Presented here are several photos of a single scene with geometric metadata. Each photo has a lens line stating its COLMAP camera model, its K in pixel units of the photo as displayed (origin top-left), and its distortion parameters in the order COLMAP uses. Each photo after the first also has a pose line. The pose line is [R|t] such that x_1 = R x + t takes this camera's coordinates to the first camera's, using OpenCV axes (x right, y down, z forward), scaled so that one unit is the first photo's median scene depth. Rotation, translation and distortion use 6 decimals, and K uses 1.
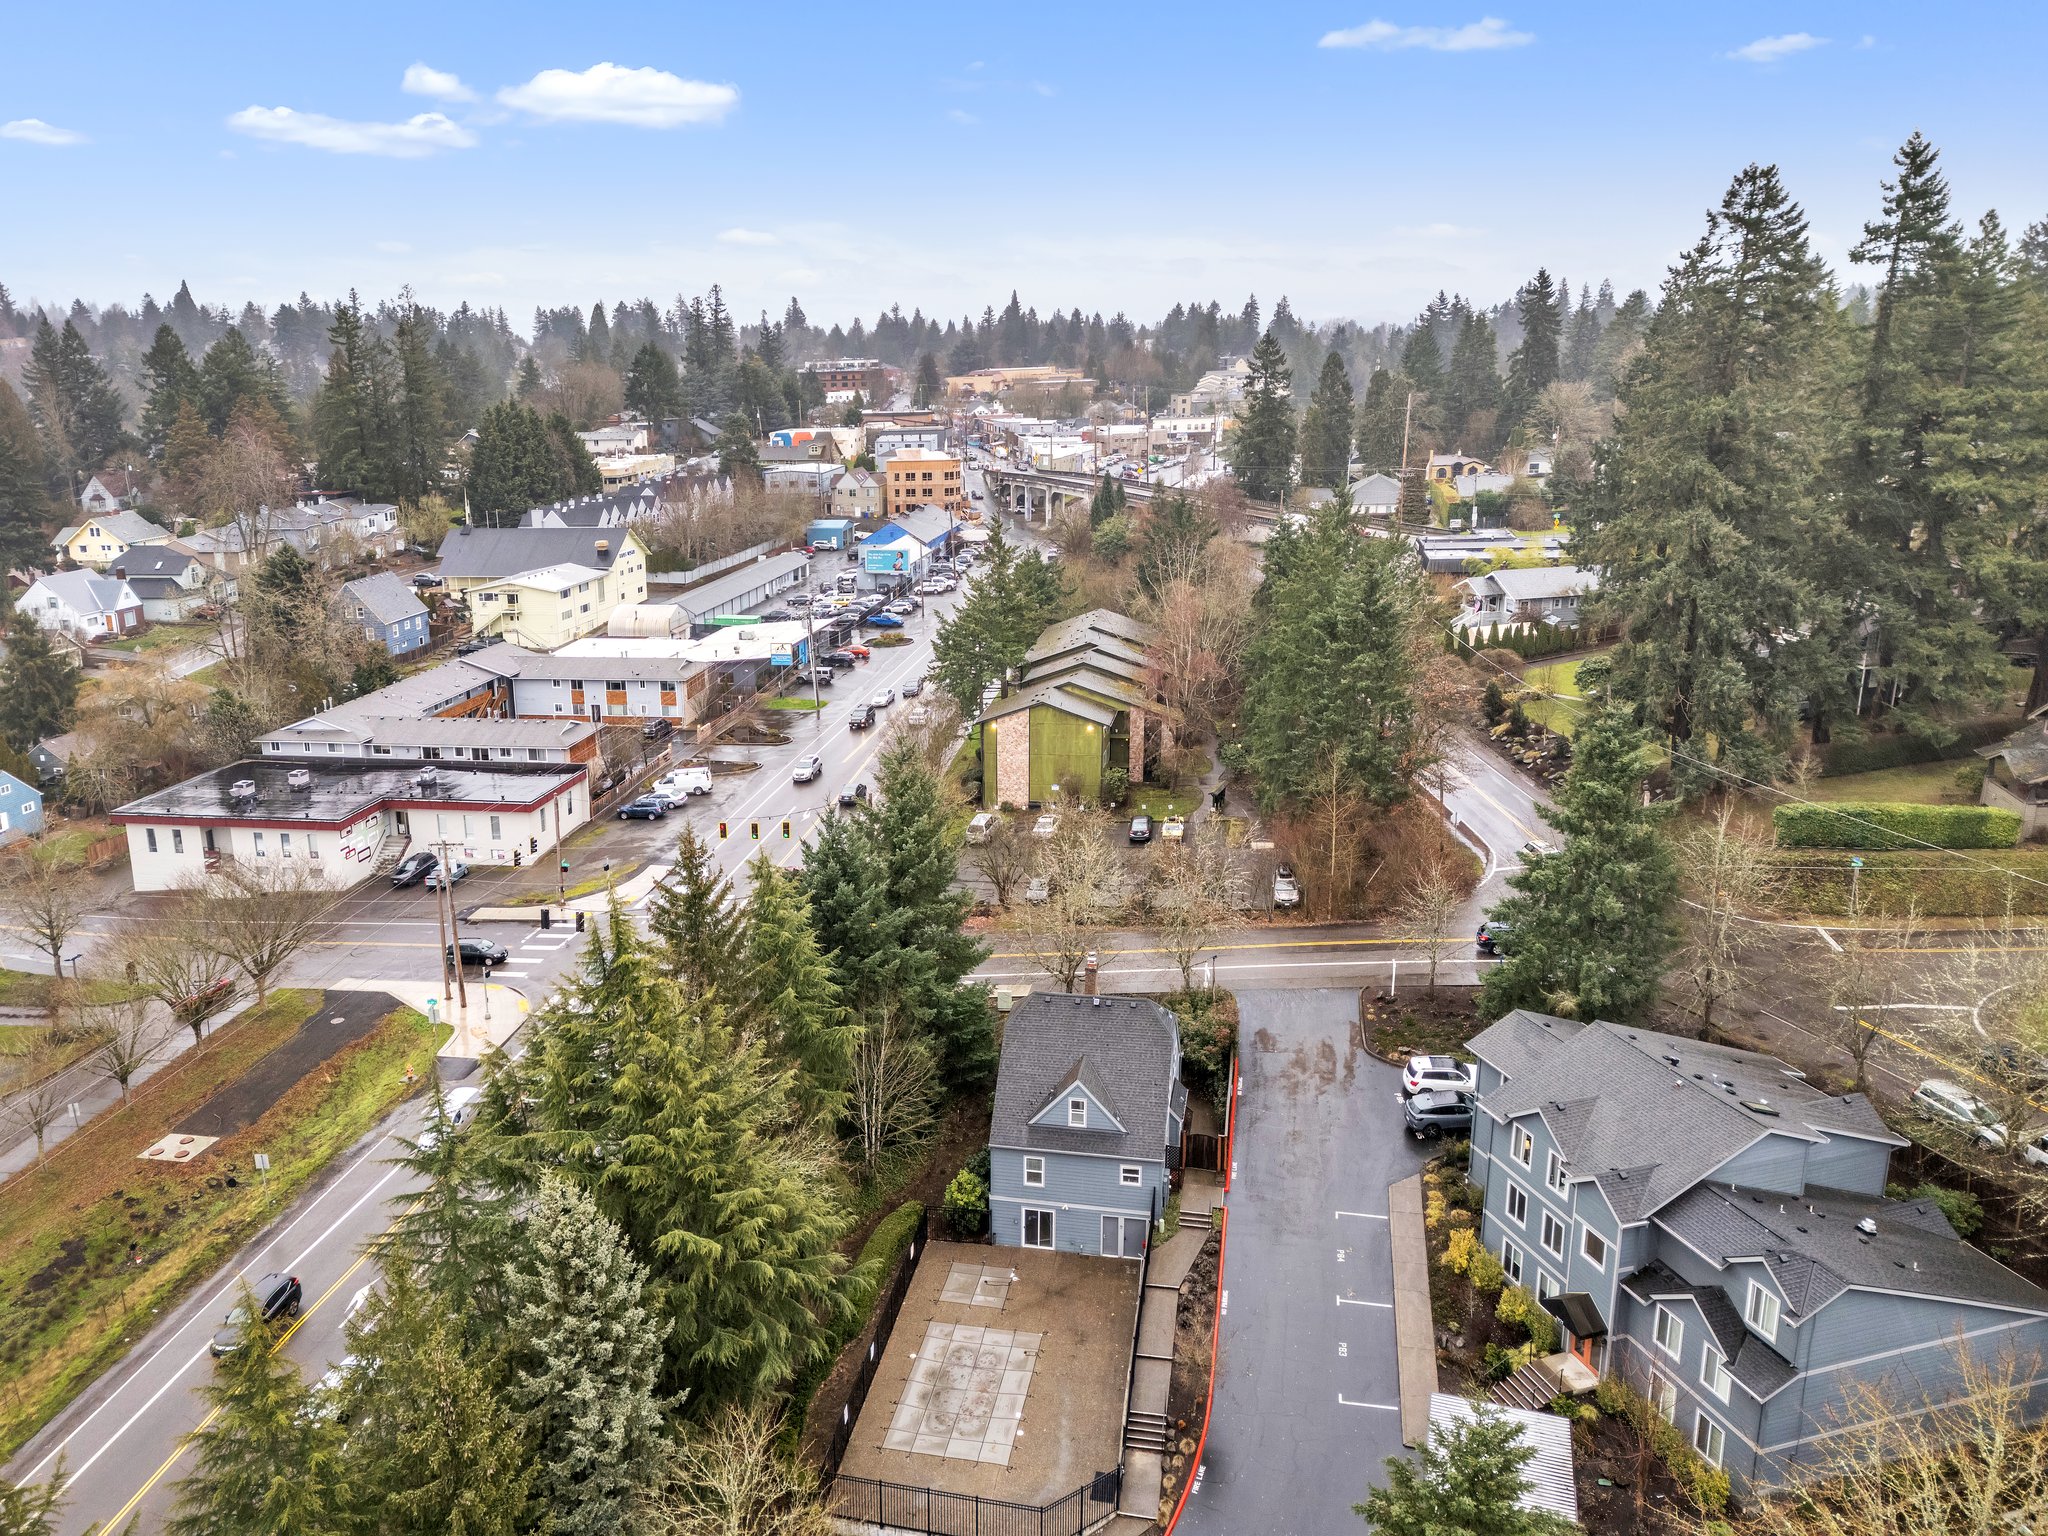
lens RADIAL K [[1424.5, 0, 1023.2], [0, 1424.5, 732.6], [0, 0, 1]] dist [0.073062, -0.051732]
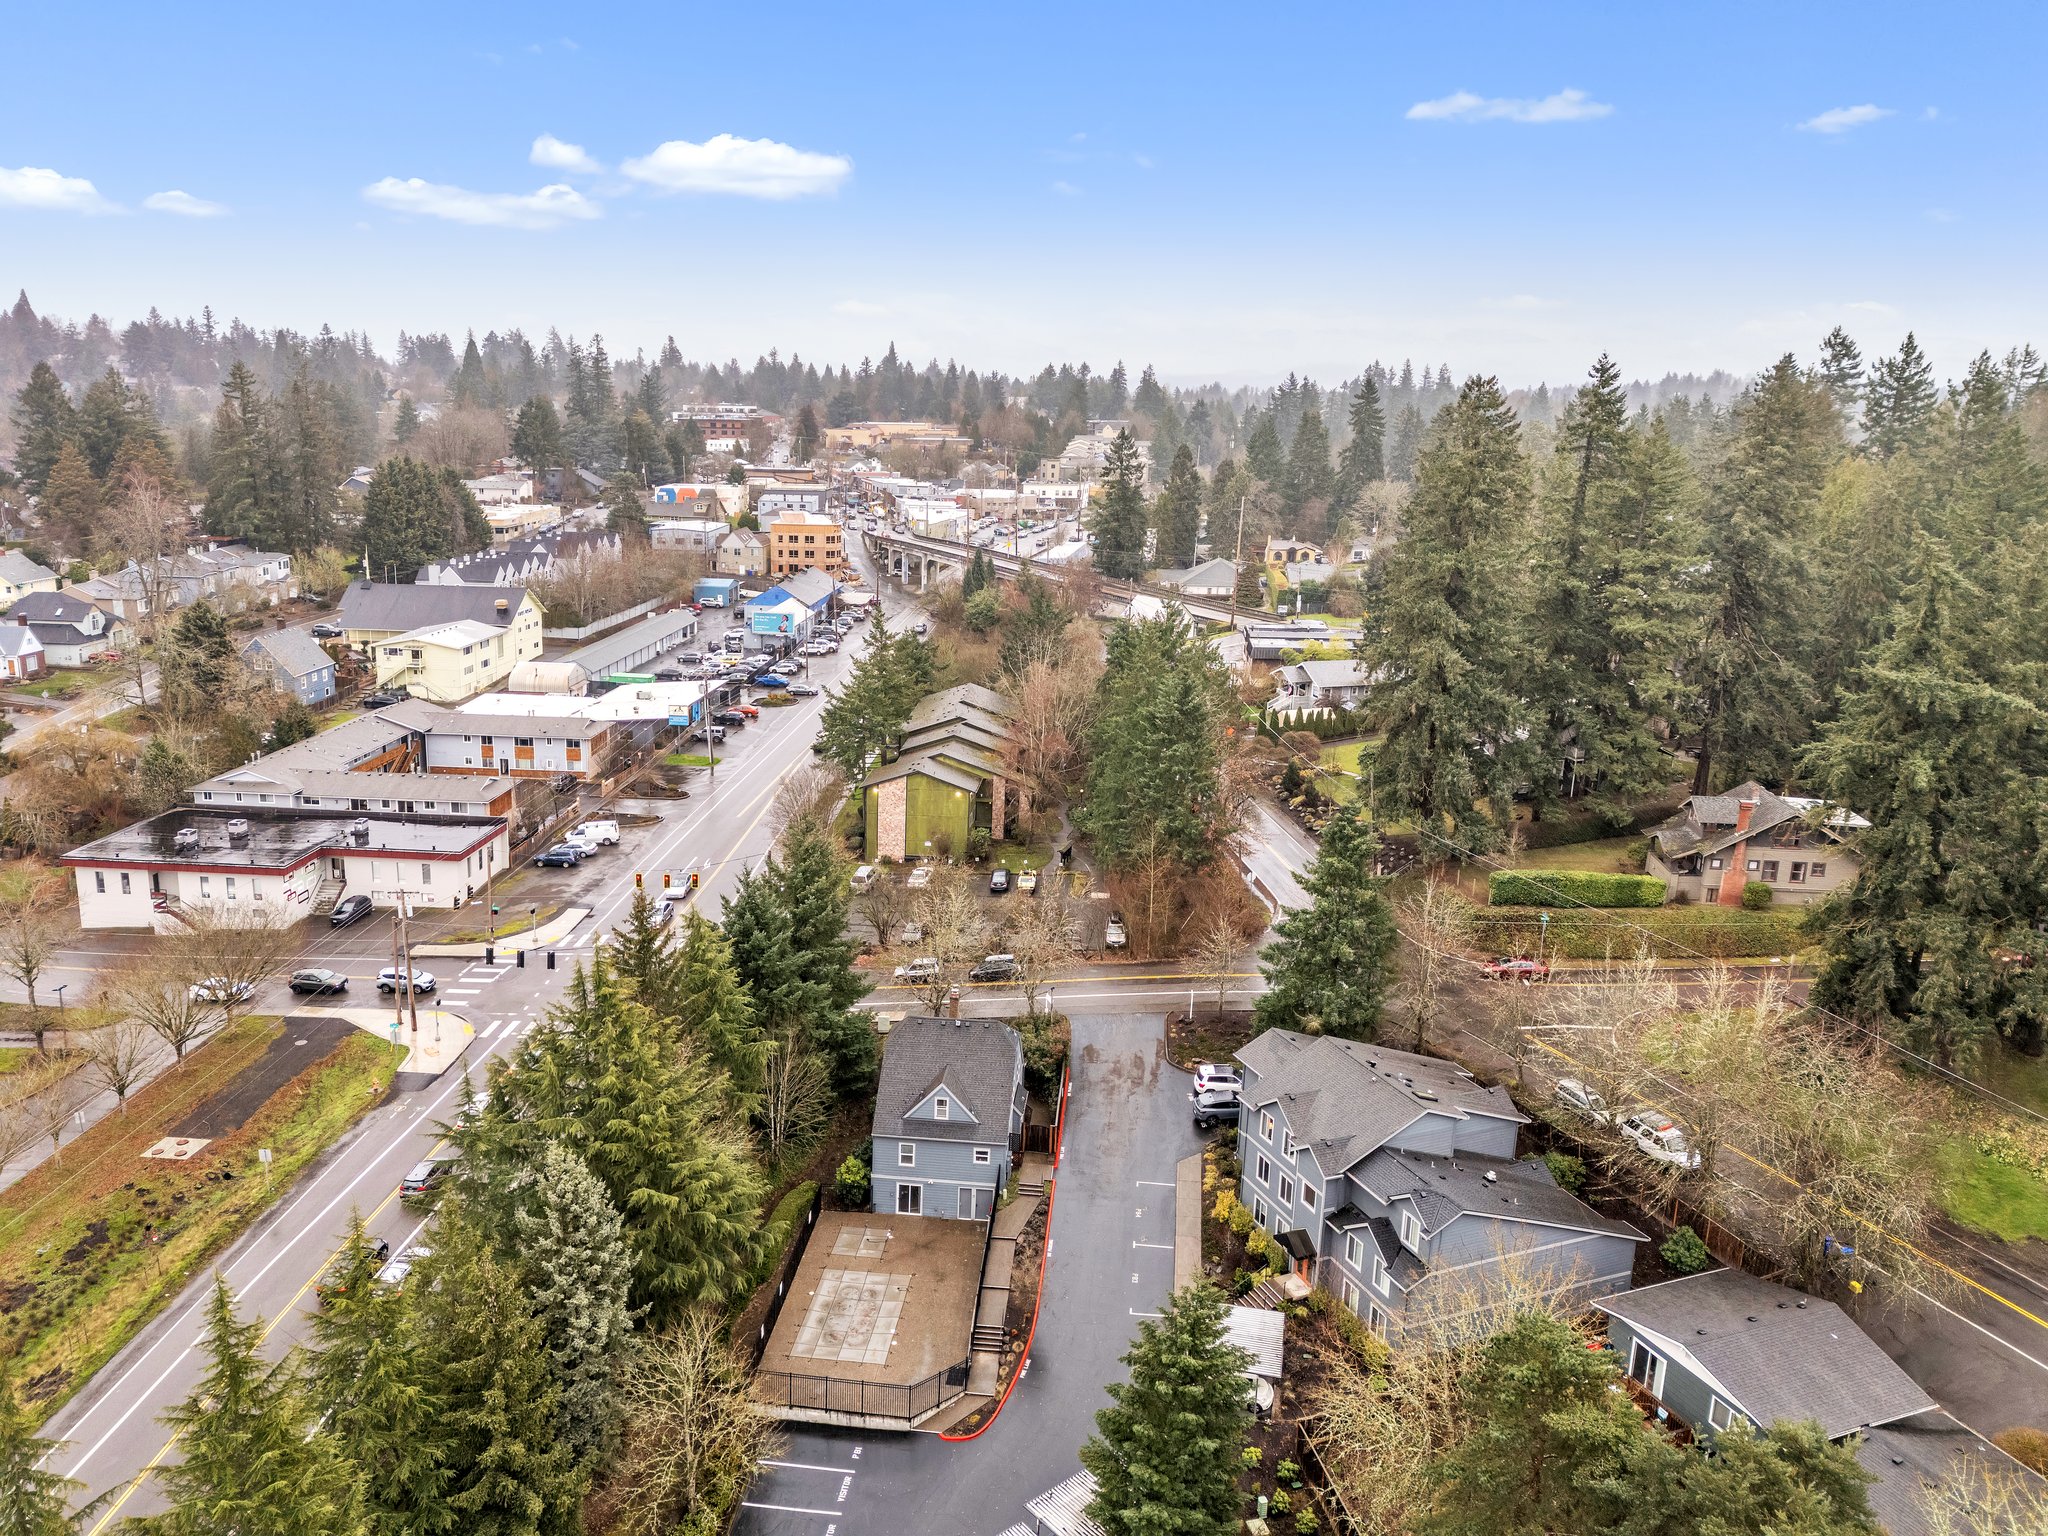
lens RADIAL K [[1440.4, 0, 1023.5], [0, 1440.4, 842.3], [0, 0, 1]] dist [0.132999, -0.114506]
pose [[0.995909, 0.011520, 0.089623, -0.005130], [-0.016479, 0.998362, 0.054787, -0.029384], [-0.088845, -0.056039, 0.994468, -0.182232]]
